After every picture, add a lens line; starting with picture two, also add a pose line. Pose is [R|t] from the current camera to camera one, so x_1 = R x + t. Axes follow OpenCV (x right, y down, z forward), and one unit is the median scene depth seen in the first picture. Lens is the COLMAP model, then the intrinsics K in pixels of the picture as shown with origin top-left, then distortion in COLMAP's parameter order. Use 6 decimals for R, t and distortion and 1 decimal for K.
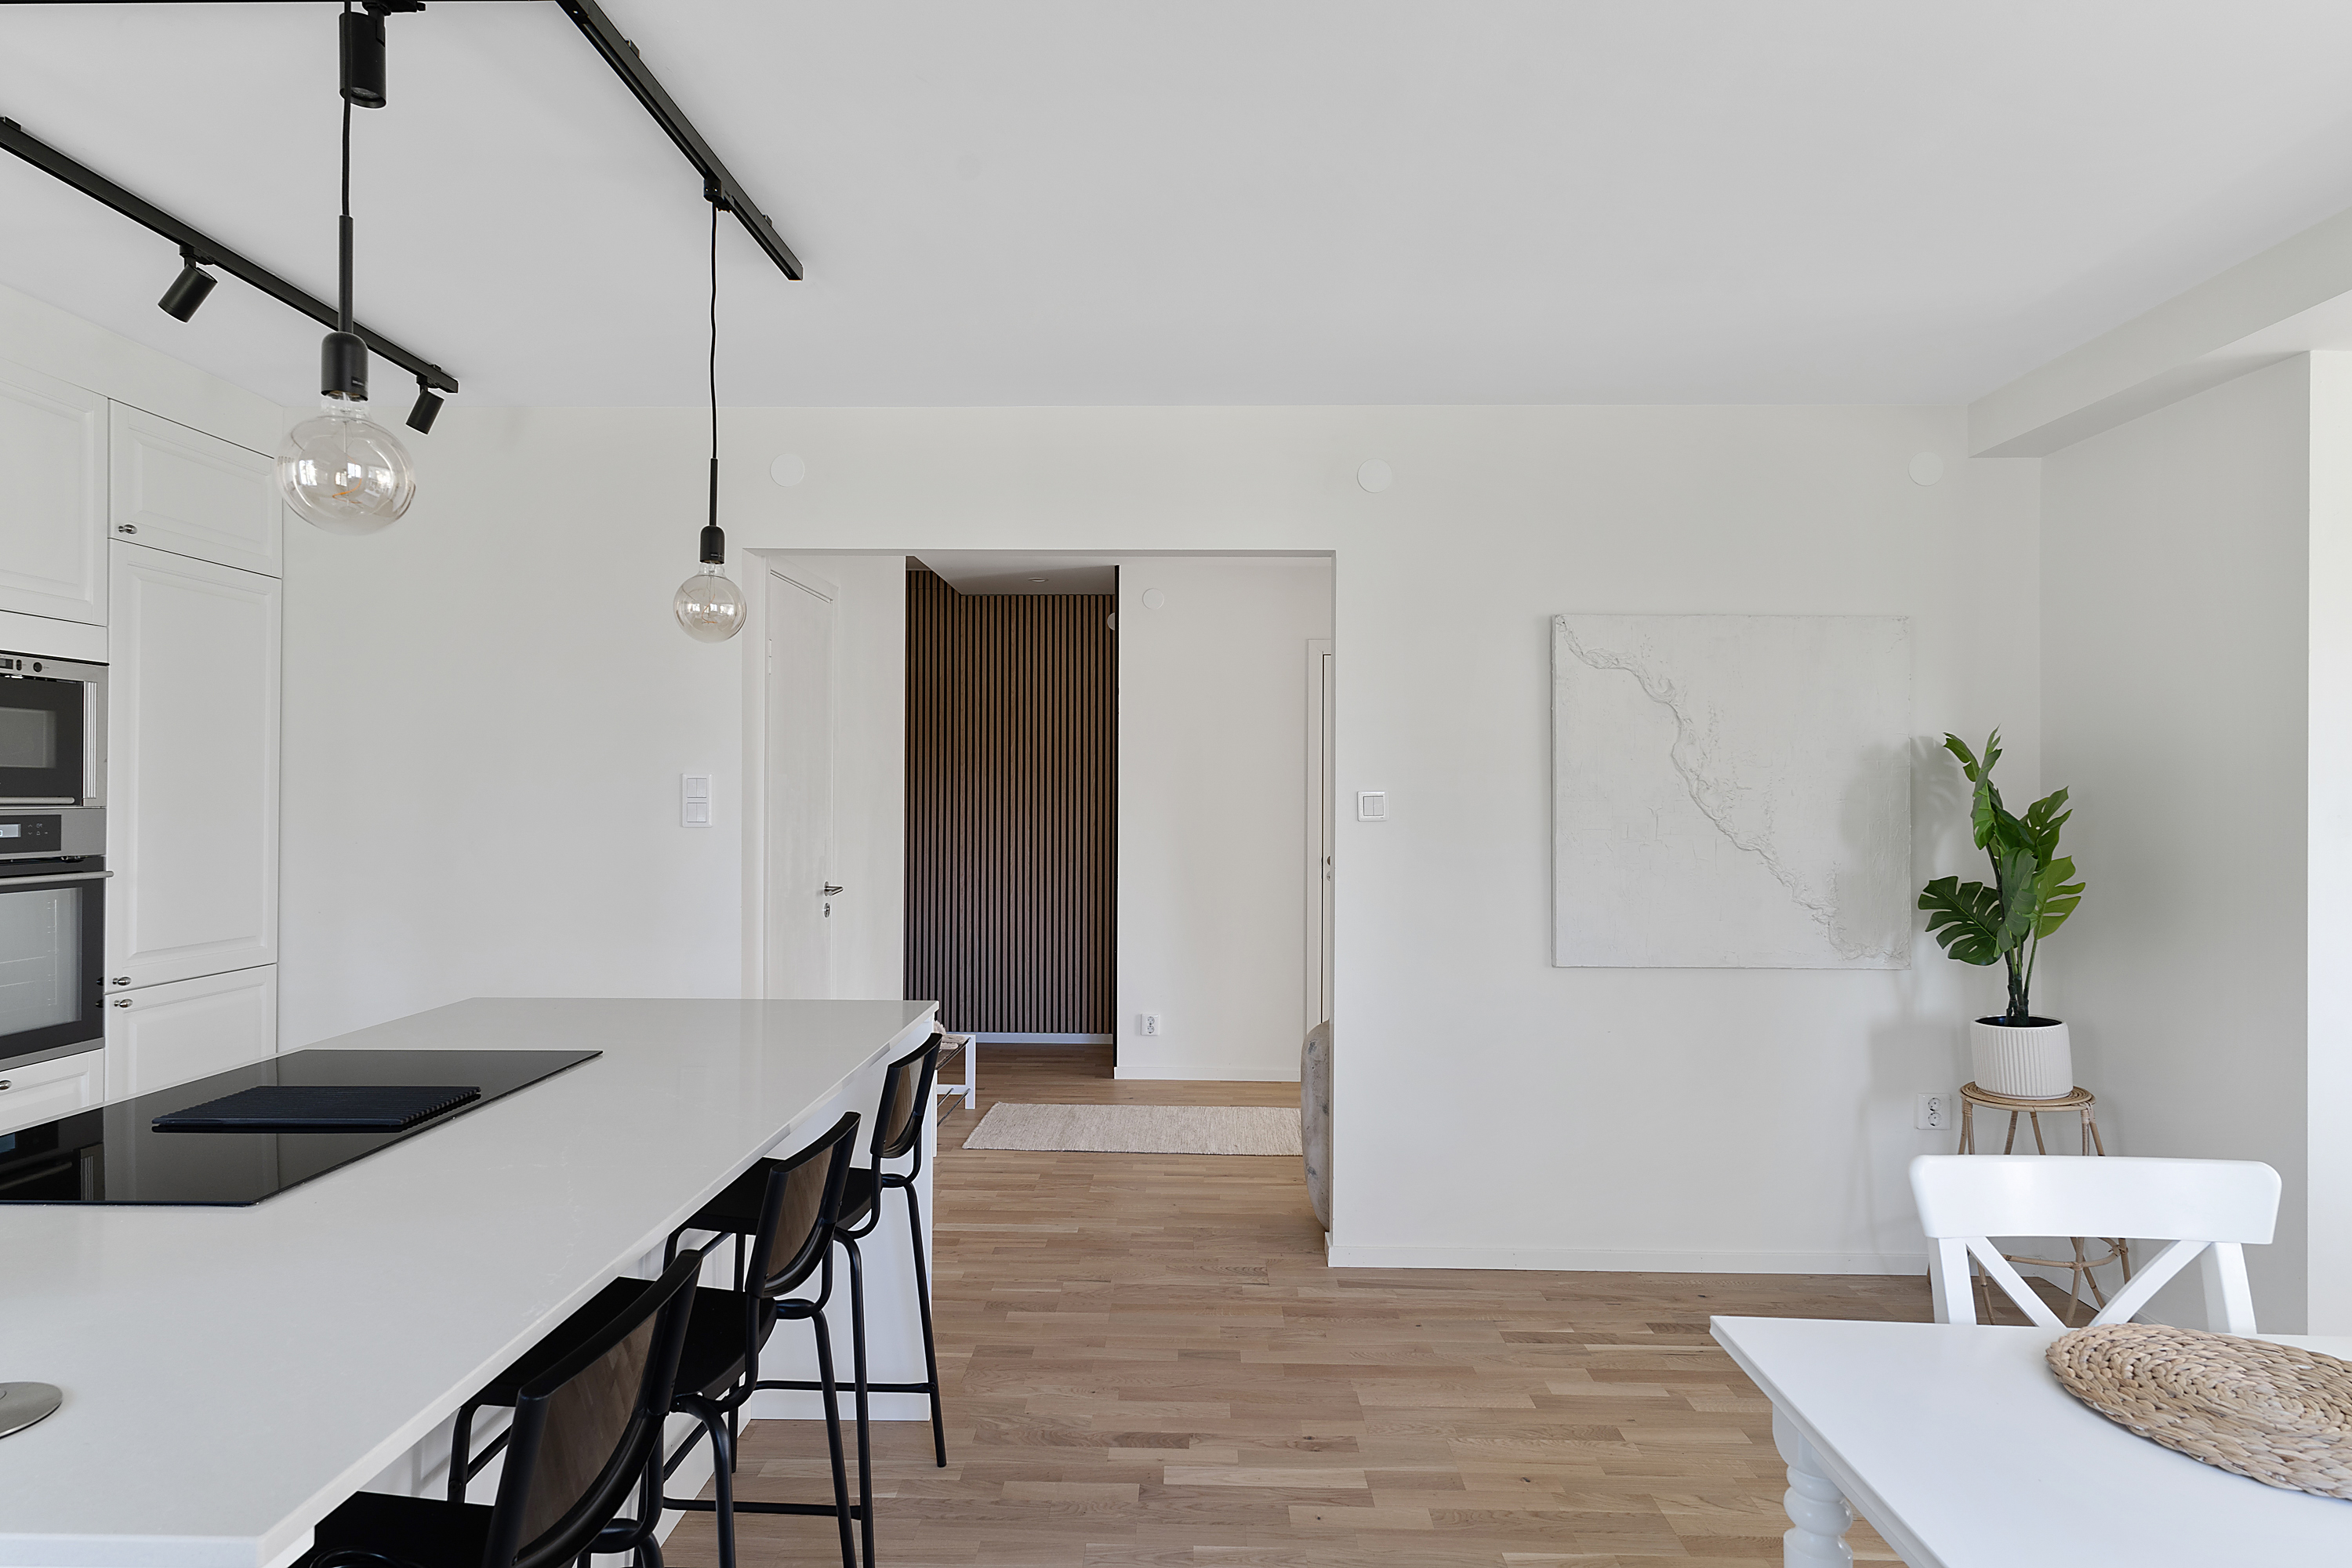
lens RADIAL K [[1283.7, 0, 1176.0], [0, 1283.7, 784.0], [0, 0, 1]] dist [0.003054, 0.000903]
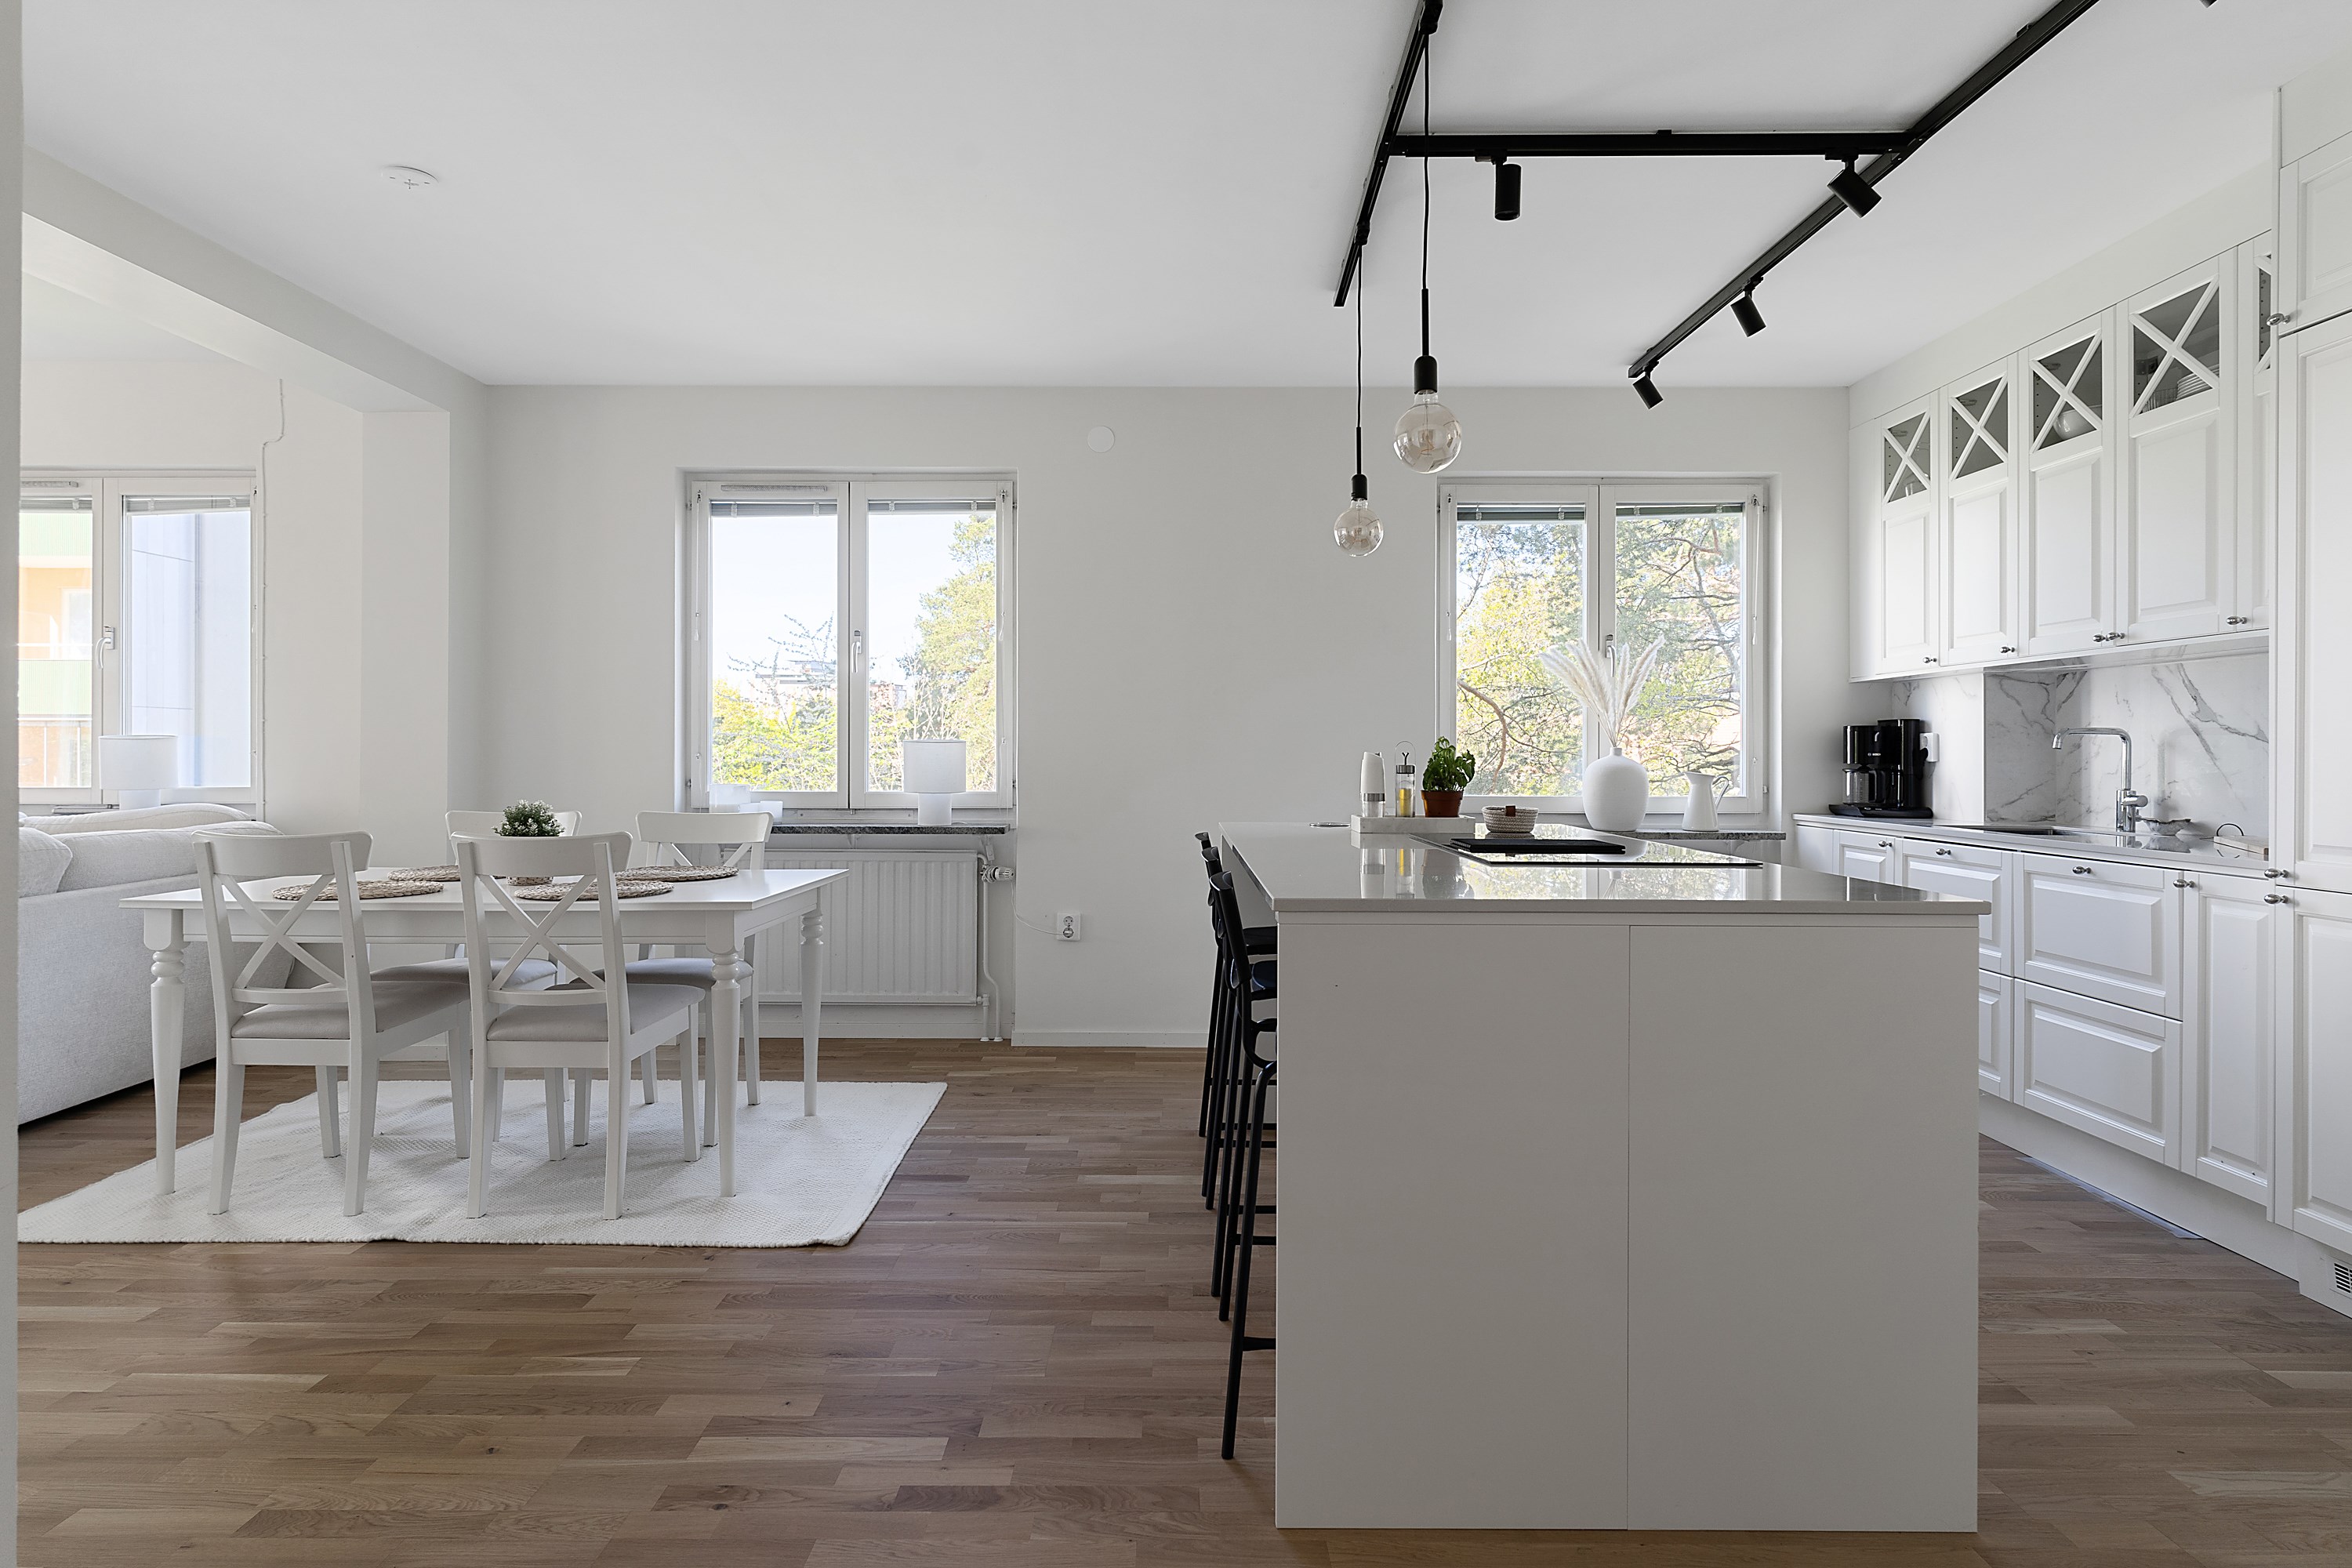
lens RADIAL K [[1323.9, 0, 1175.2], [0, 1323.9, 752.5], [0, 0, 1]] dist [0.002385, 0.000785]
pose [[-0.999801, -0.009467, -0.017576, -0.110148], [-0.009249, 0.999880, -0.012453, 0.092694], [0.017692, -0.012288, -0.999768, 1.505146]]
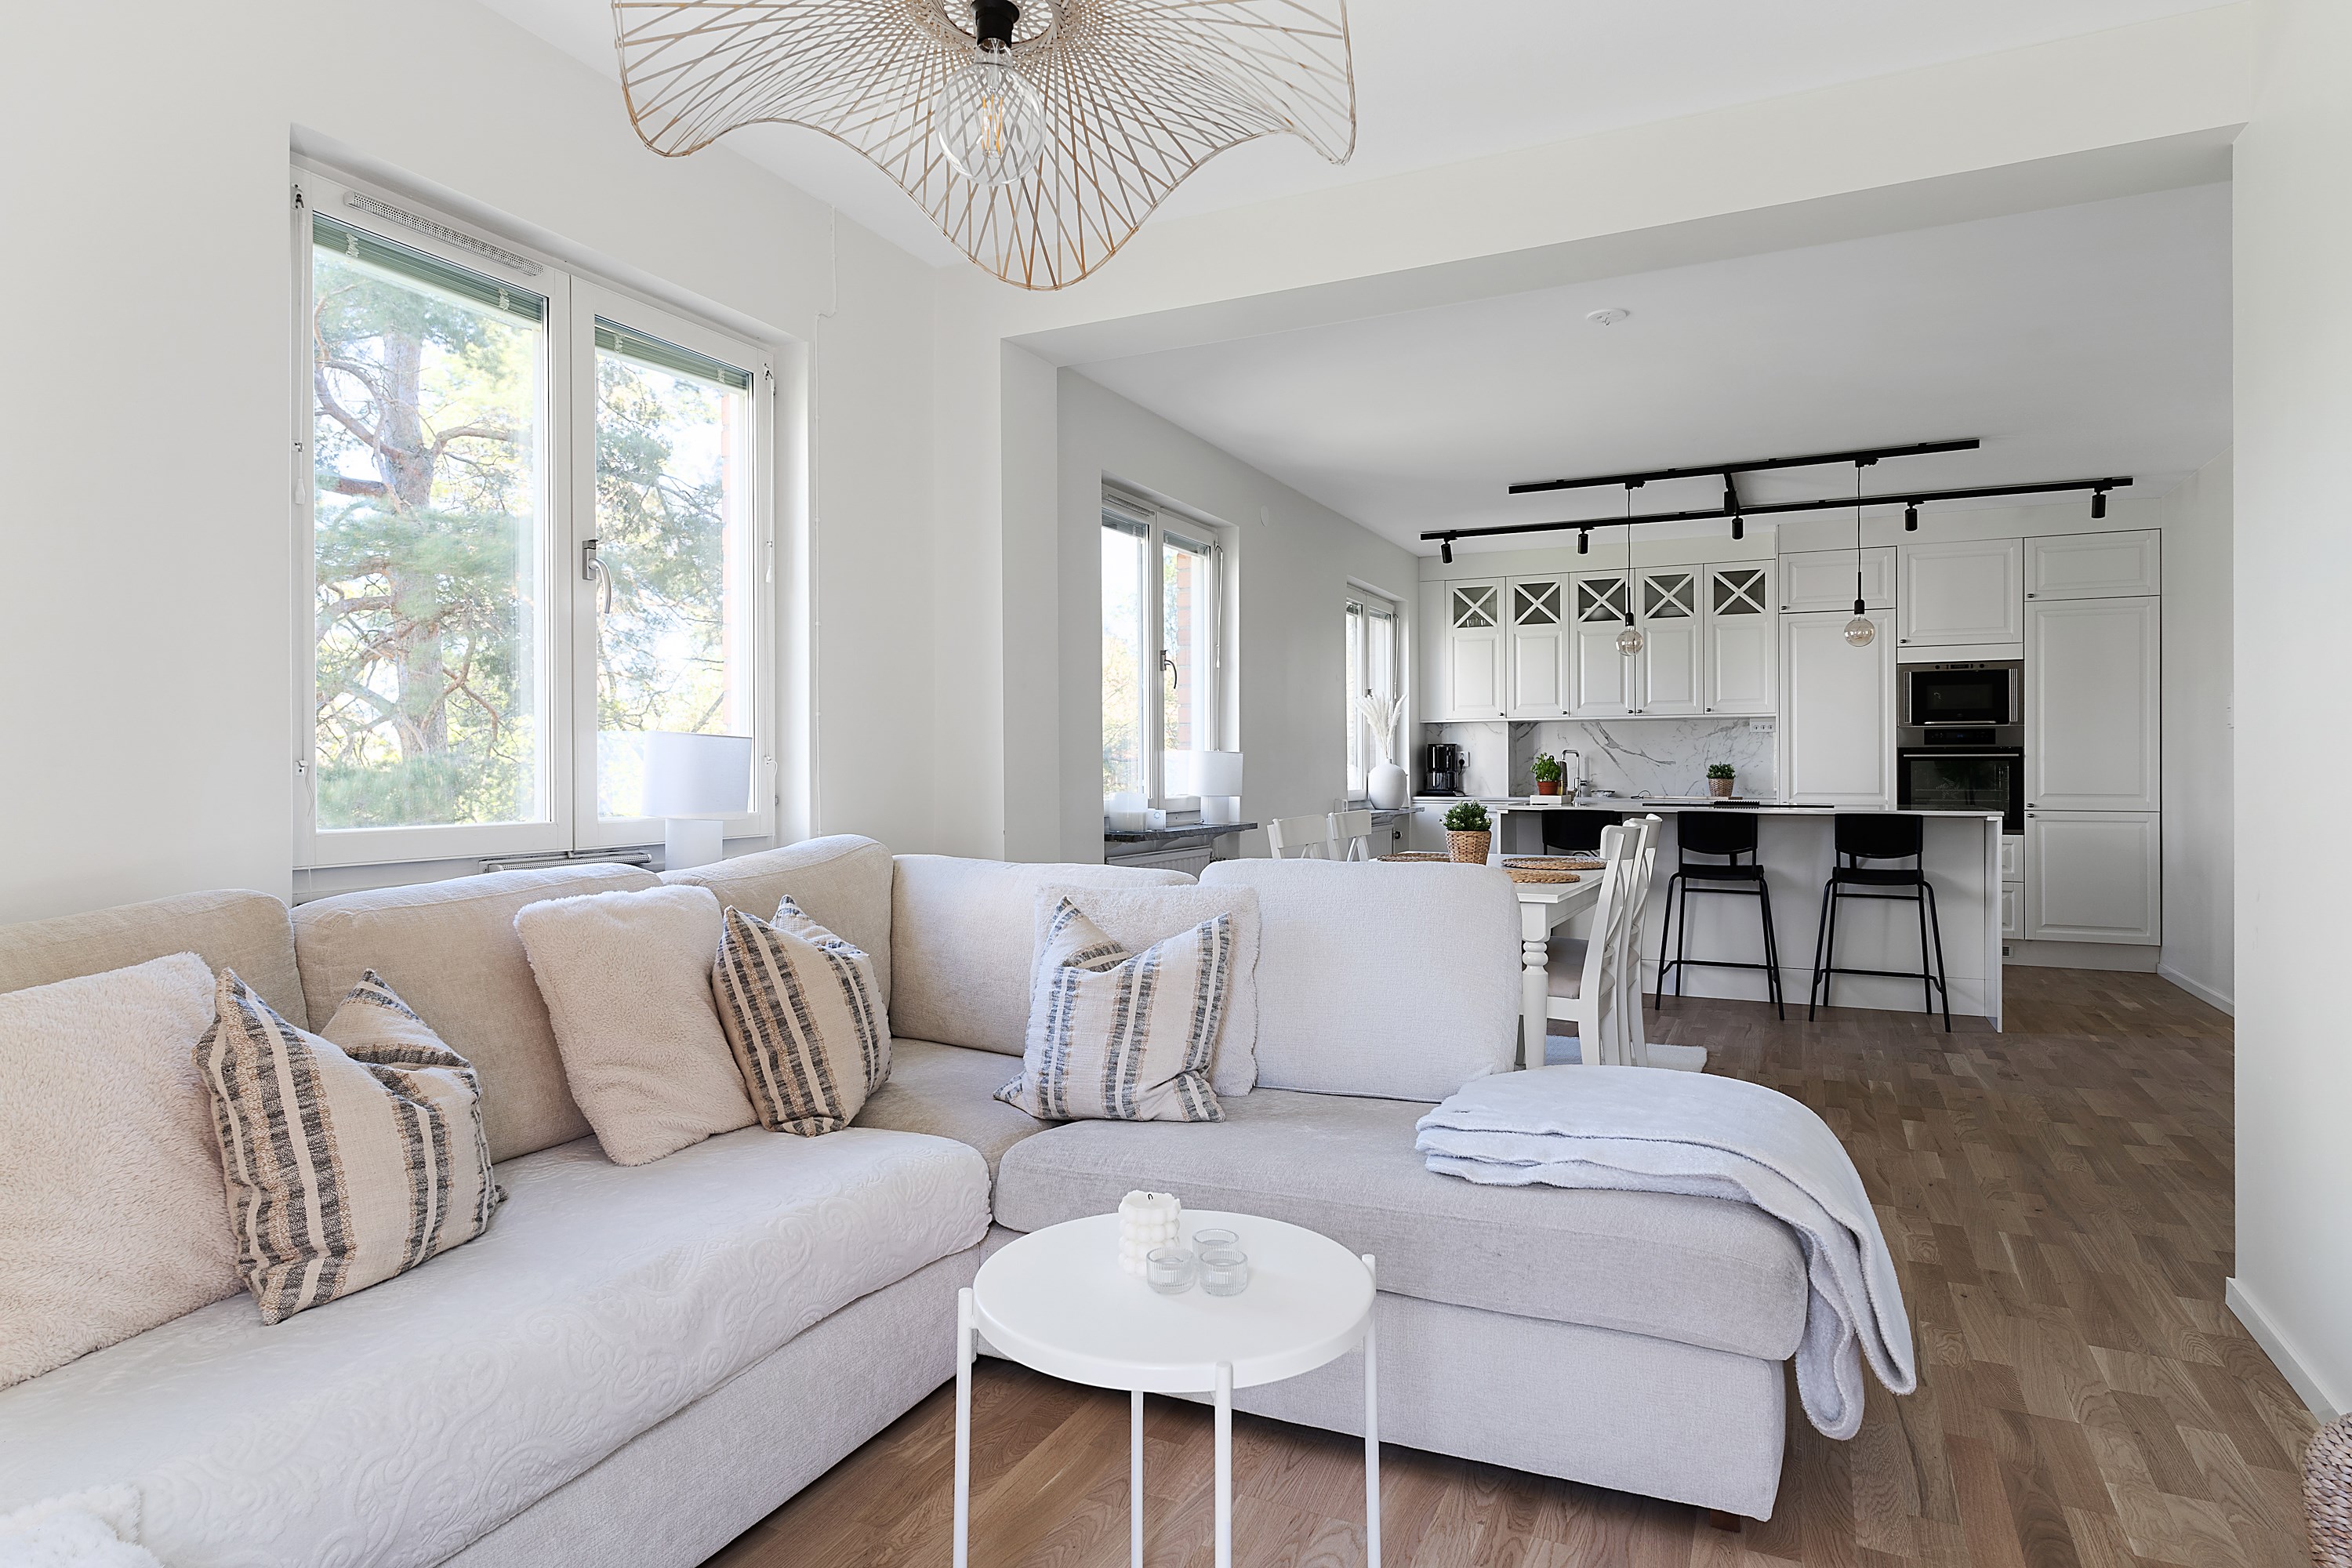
lens RADIAL K [[1323.9, 0, 1175.2], [0, 1323.9, 752.5], [0, 0, 1]] dist [0.002385, 0.000785]
pose [[-0.412251, -0.016029, -0.910930, 1.853121], [0.008727, 0.999730, -0.021541, 0.101976], [0.911029, -0.016830, -0.411999, 0.627677]]
